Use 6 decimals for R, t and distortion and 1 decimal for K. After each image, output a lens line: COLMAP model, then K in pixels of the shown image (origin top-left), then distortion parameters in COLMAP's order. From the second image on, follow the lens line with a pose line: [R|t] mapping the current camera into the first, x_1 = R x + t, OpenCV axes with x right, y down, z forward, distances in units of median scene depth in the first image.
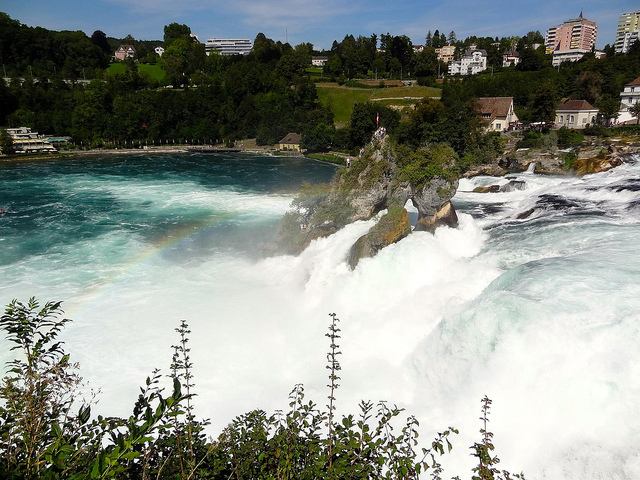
lens RADIAL K [[439.4, 0, 320.0], [0, 439.4, 240.0], [0, 0, 1]] dist [-0.000504, 0.003370]
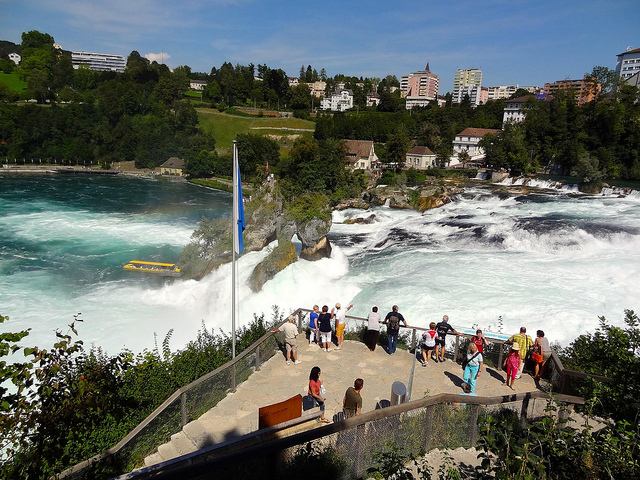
lens RADIAL K [[439.4, 0, 320.0], [0, 439.4, 240.0], [0, 0, 1]] dist [-0.000504, 0.003370]
pose [[0.962060, -0.010733, 0.272628, -0.030057], [0.022397, 0.998960, -0.039708, -0.009838], [-0.271918, 0.044307, 0.961300, -0.097976]]
